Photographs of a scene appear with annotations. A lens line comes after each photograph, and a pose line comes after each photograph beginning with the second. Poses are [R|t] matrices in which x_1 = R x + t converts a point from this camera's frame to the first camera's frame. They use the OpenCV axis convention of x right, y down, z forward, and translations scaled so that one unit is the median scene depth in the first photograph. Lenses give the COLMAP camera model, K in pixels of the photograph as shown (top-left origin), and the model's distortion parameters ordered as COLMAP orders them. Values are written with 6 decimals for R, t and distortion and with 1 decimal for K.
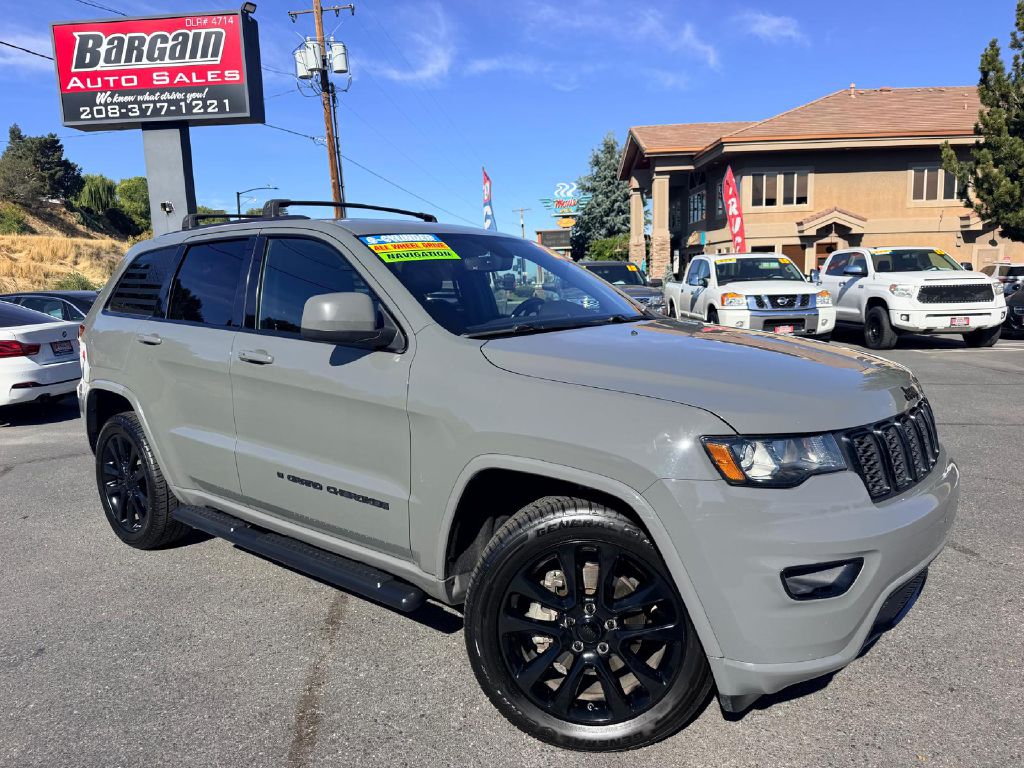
lens RADIAL K [[727.0, 0, 514.6], [0, 727.0, 386.9], [0, 0, 1]] dist [0.010703, -0.020243]
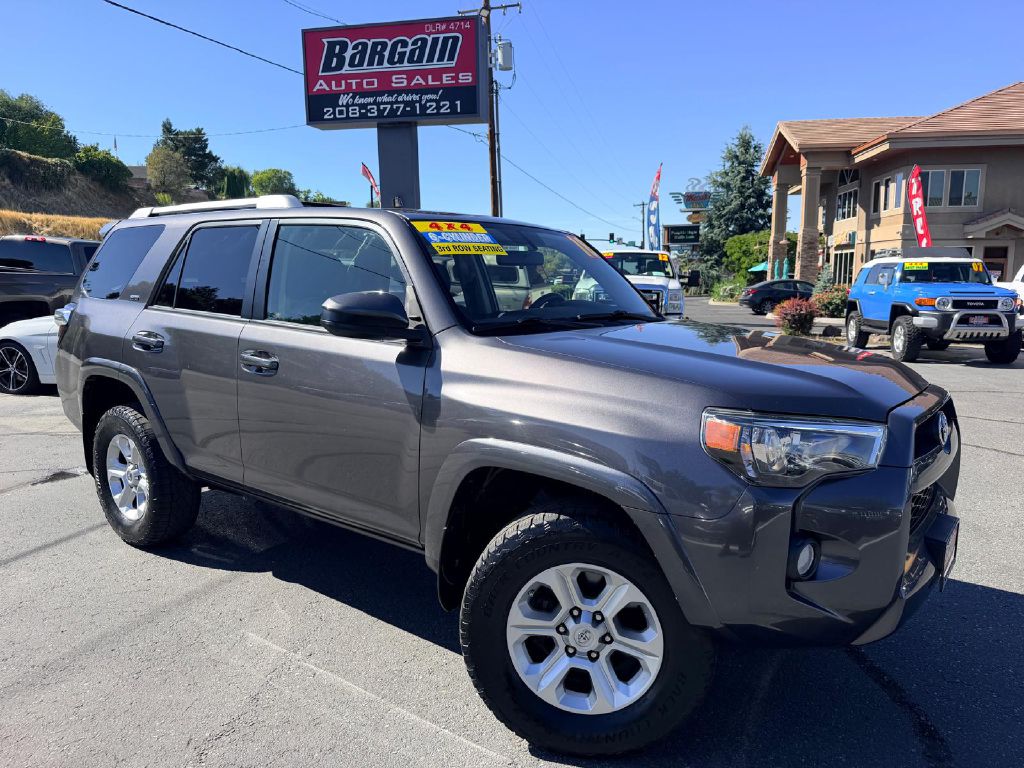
lens RADIAL K [[727.0, 0, 516.0], [0, 727.0, 390.8], [0, 0, 1]] dist [0.010703, -0.020243]
pose [[0.989938, 0.047061, -0.133447, -0.150233], [-0.045294, 0.998842, 0.016246, 0.006751], [0.134057, -0.010038, 0.990923, -0.044000]]
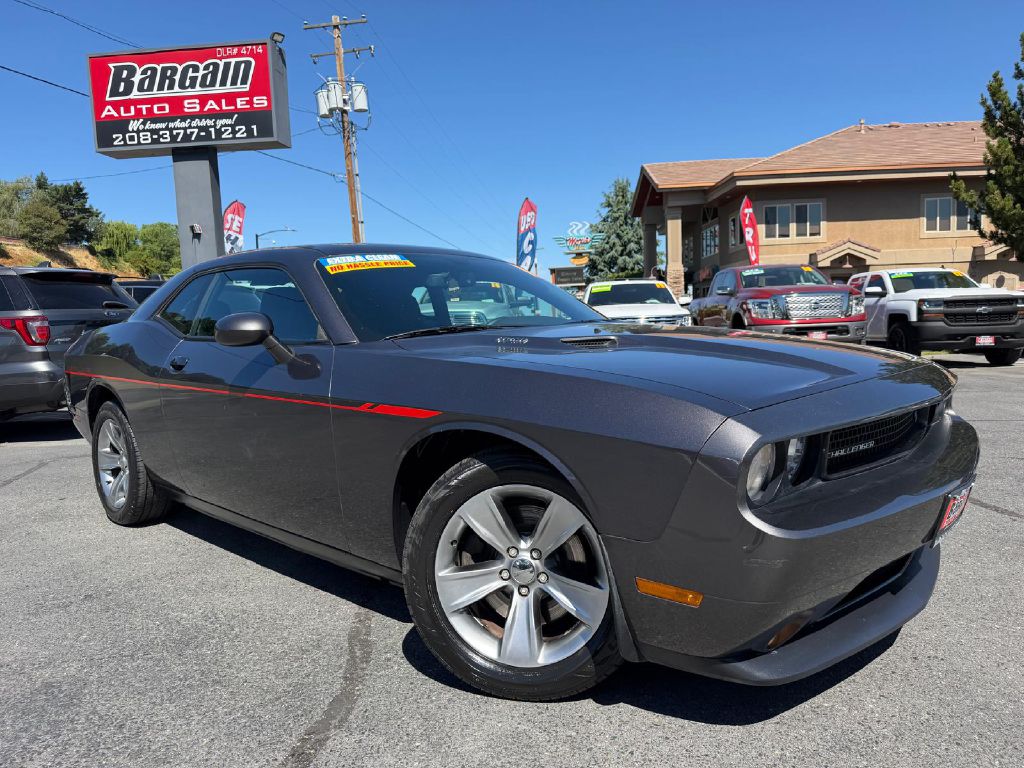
lens RADIAL K [[727.0, 0, 516.3], [0, 727.0, 388.9], [0, 0, 1]] dist [0.010703, -0.020243]
pose [[0.999853, -0.006114, -0.016035, -0.011236], [0.005243, 0.998538, -0.053805, 0.035217], [0.016341, 0.053713, 0.998423, -0.002577]]
